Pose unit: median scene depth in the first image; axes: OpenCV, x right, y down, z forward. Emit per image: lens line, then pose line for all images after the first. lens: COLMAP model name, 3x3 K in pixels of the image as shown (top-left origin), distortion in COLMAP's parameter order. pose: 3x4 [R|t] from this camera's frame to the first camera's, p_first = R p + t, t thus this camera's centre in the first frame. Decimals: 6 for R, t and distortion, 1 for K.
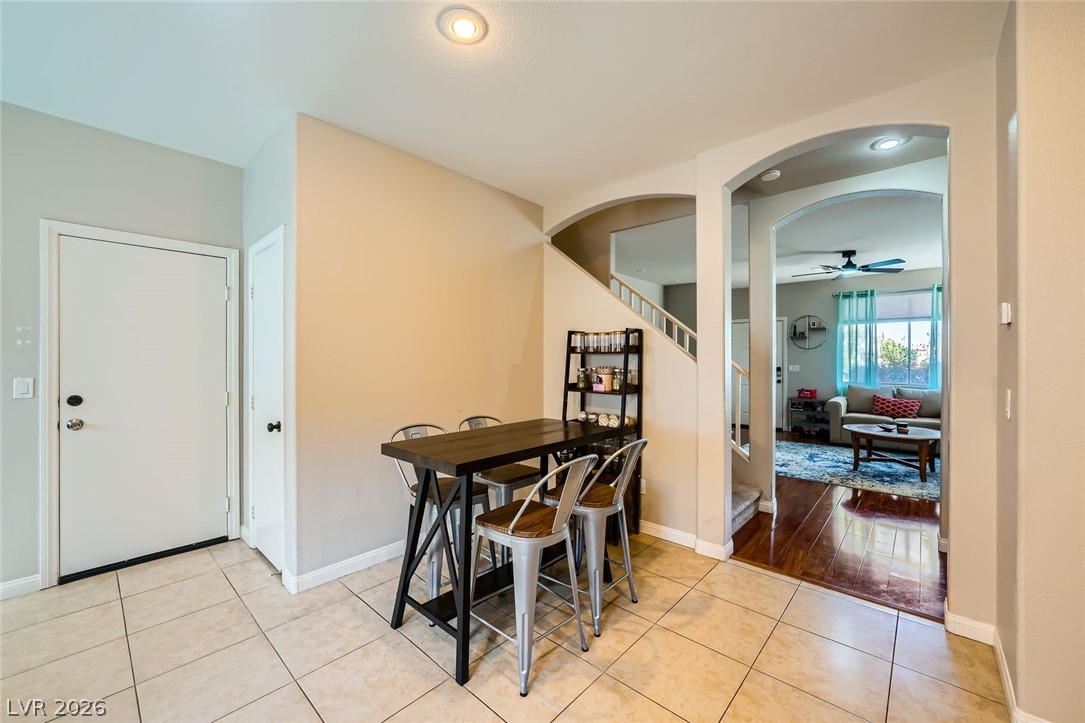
lens RADIAL K [[431.5, 0, 540.9], [0, 431.5, 361.9], [0, 0, 1]] dist [-0.017139, 0.003449]
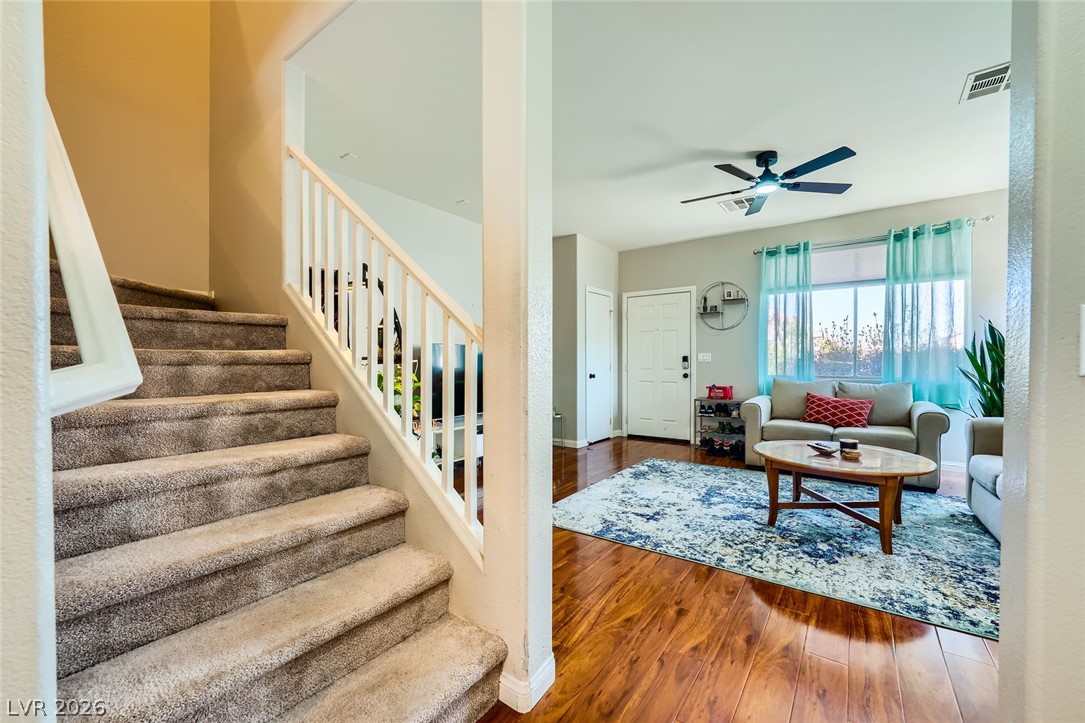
lens RADIAL K [[431.5, 0, 539.3], [0, 431.5, 370.3], [0, 0, 1]] dist [-0.017139, 0.003449]
pose [[0.995918, -0.005062, 0.090121, 0.402439], [0.003792, 0.999891, 0.014261, 0.041028], [-0.090183, -0.013861, 0.995829, 0.493175]]
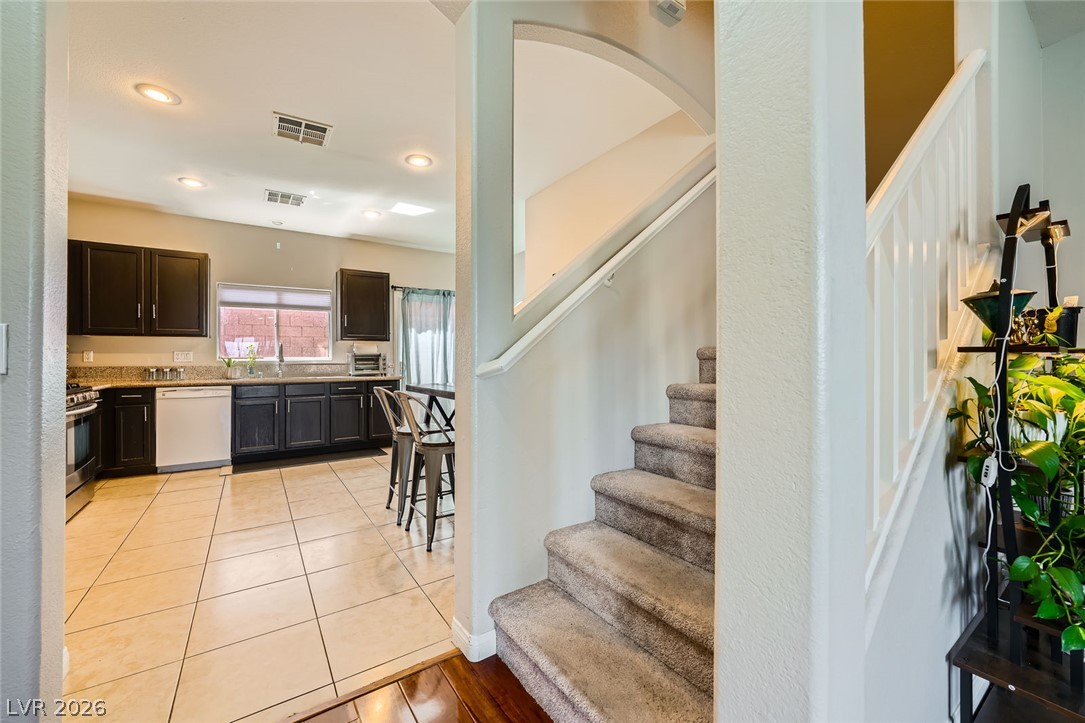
lens RADIAL K [[431.5, 0, 537.9], [0, 431.5, 354.7], [0, 0, 1]] dist [-0.017139, 0.003449]
pose [[-0.239950, -0.010507, -0.970728, 0.579039], [0.000332, 0.999940, -0.010906, 0.040109], [0.970785, -0.002939, -0.239932, 0.736443]]
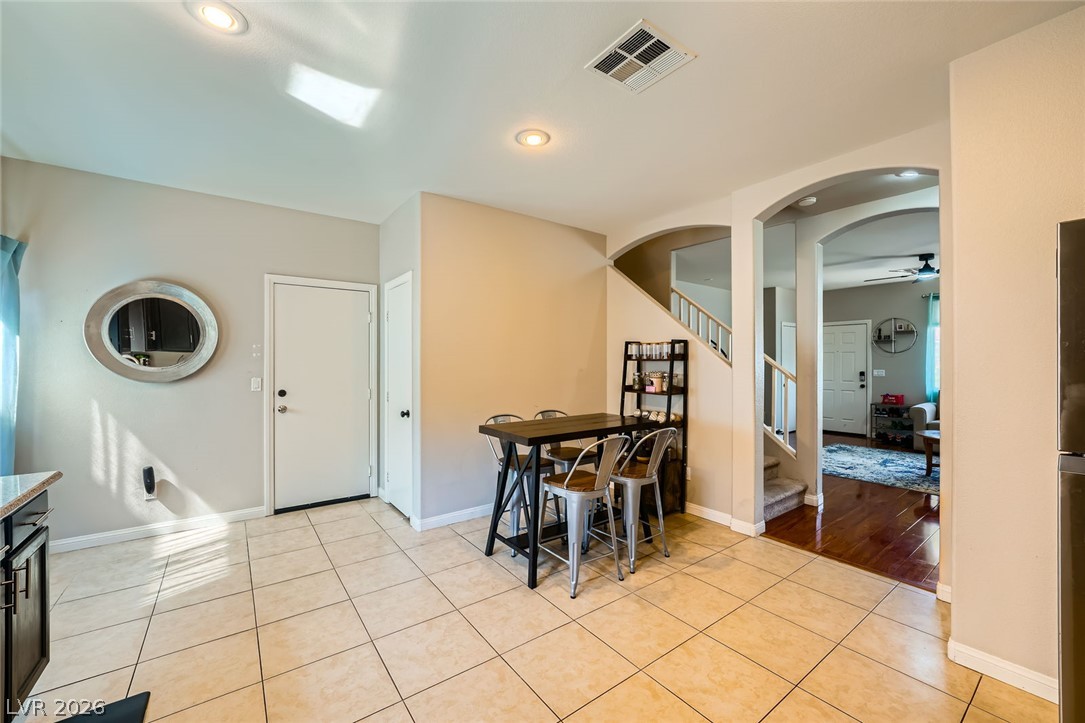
lens RADIAL K [[431.5, 0, 537.2], [0, 431.5, 365.0], [0, 0, 1]] dist [-0.017139, 0.003449]
pose [[0.979161, 0.000273, -0.203088, 0.049552], [-0.000189, 1.000000, 0.000435, -0.005130], [0.203088, -0.000387, 0.979160, -0.164515]]
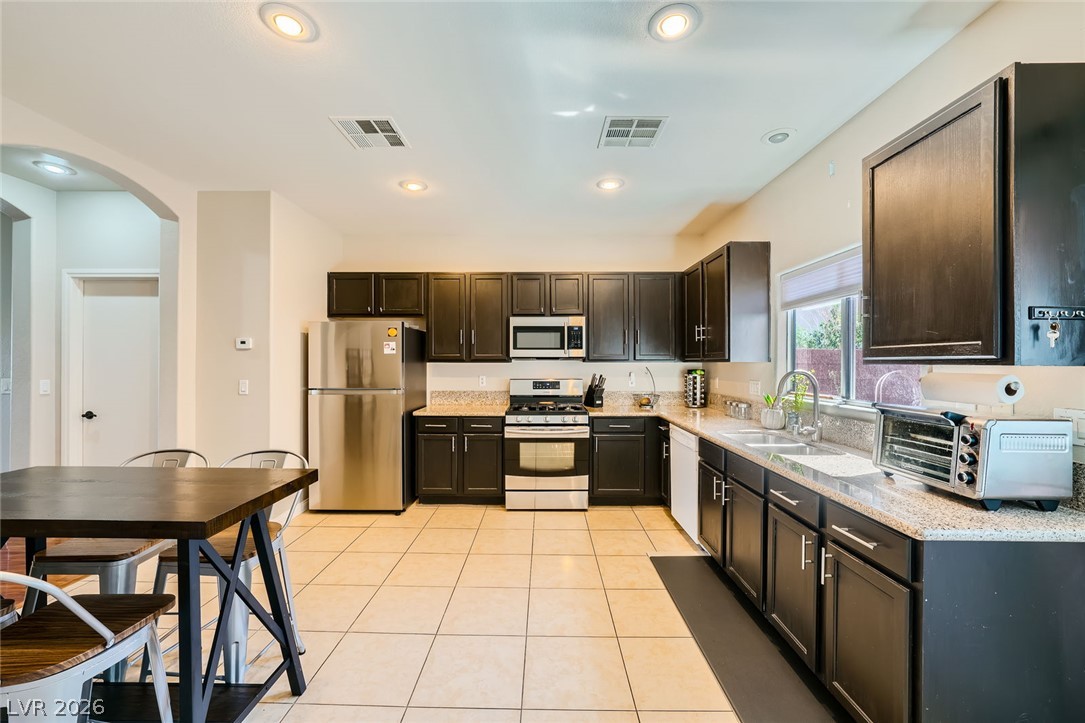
lens RADIAL K [[431.5, 0, 537.0], [0, 431.5, 363.6], [0, 0, 1]] dist [-0.017139, 0.003449]
pose [[-0.659574, -0.006708, 0.751610, -0.479712], [-0.002103, 0.999973, 0.007079, -0.011531], [-0.751637, 0.003088, -0.659570, 0.454538]]
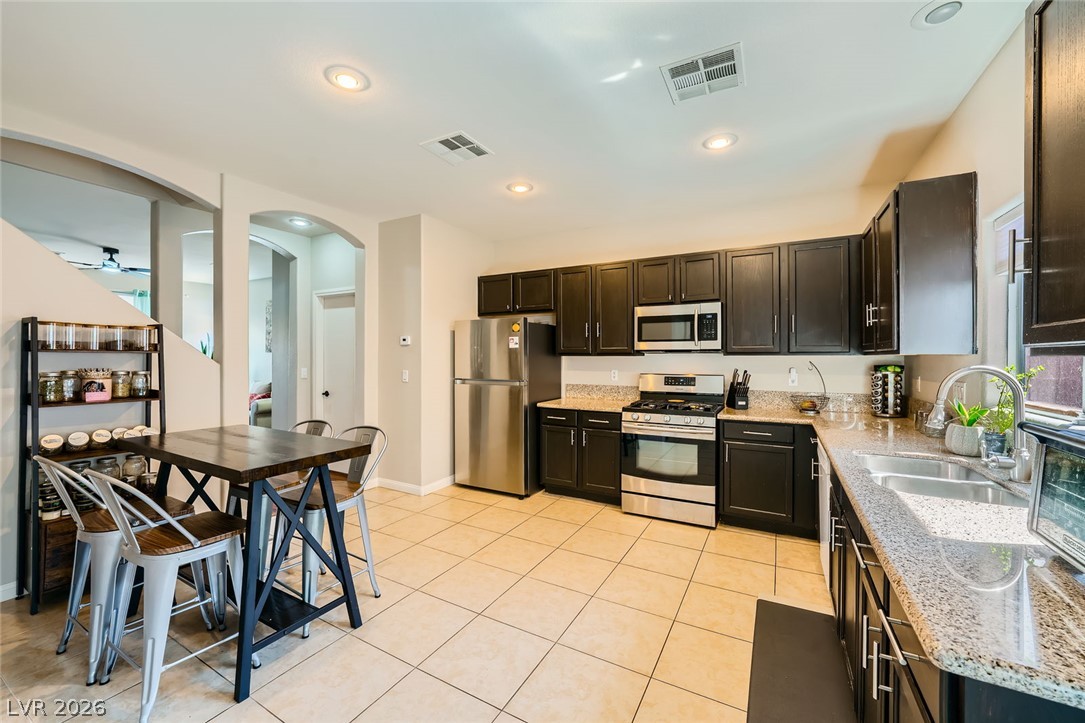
lens RADIAL K [[431.5, 0, 534.1], [0, 431.5, 358.1], [0, 0, 1]] dist [-0.017139, 0.003449]
pose [[-0.211225, -0.006782, 0.977414, -0.547278], [0.000372, 0.999975, 0.007020, -0.008948], [-0.977437, 0.001847, -0.211218, 0.277317]]
